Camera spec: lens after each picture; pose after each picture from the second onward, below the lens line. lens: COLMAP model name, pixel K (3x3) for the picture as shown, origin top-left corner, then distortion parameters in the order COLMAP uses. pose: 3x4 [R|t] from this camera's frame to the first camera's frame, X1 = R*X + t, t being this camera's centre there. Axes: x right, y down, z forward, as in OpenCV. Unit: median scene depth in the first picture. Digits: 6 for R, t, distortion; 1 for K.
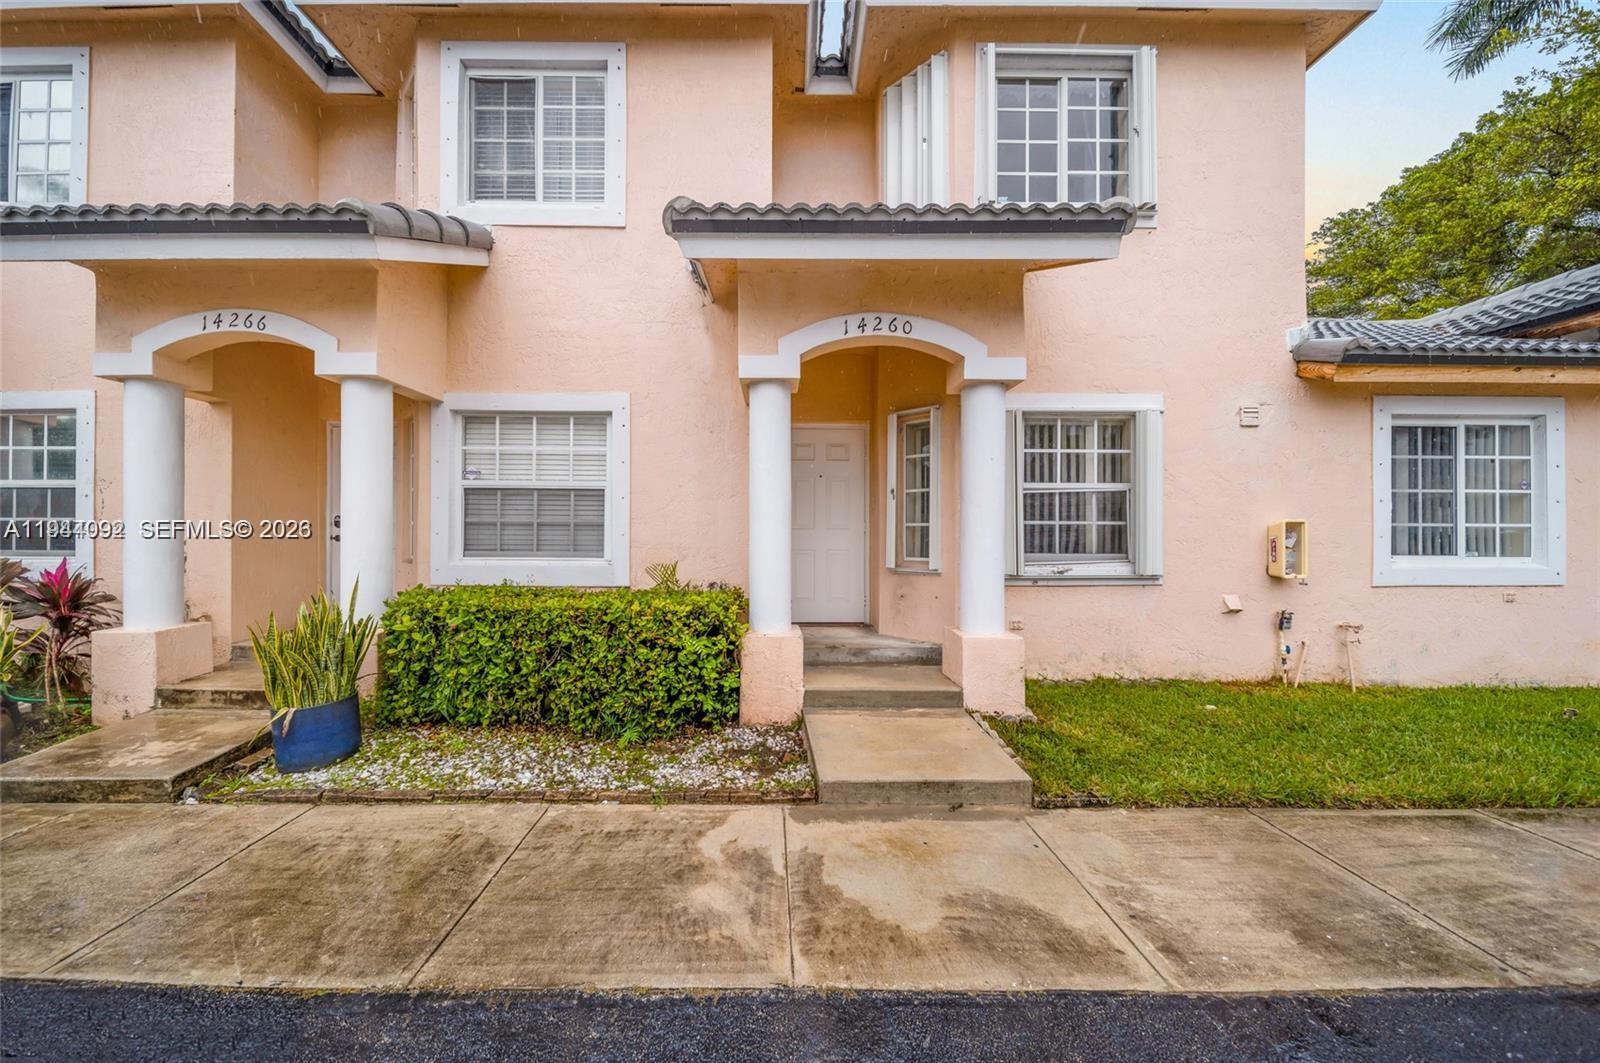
lens RADIAL K [[623.3, 0, 800.0], [0, 623.3, 531.5], [0, 0, 1]] dist [-0.019724, -0.000029]
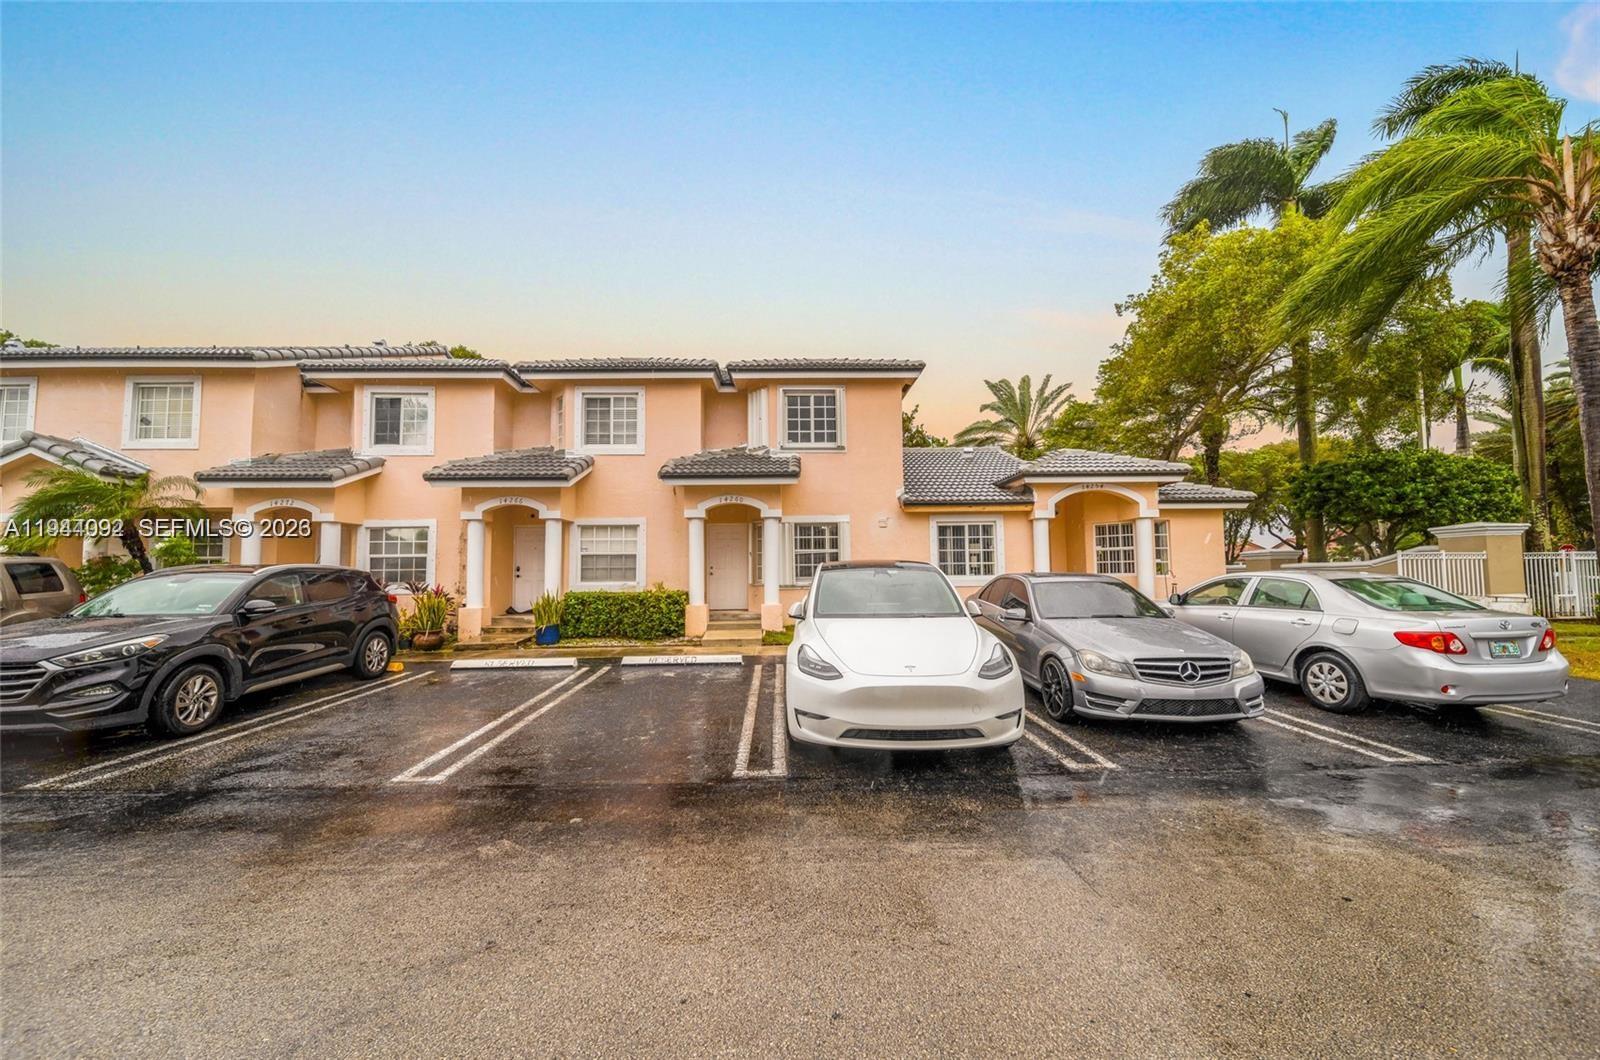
lens RADIAL K [[559.2, 0, 800.0], [0, 559.2, 530.0], [0, 0, 1]] dist [0.001883, 0.000149]
pose [[0.999794, -0.013674, 0.014968, 0.340137], [0.014745, 0.997153, -0.073945, 0.012022], [-0.013914, 0.074150, 0.997150, -1.369802]]
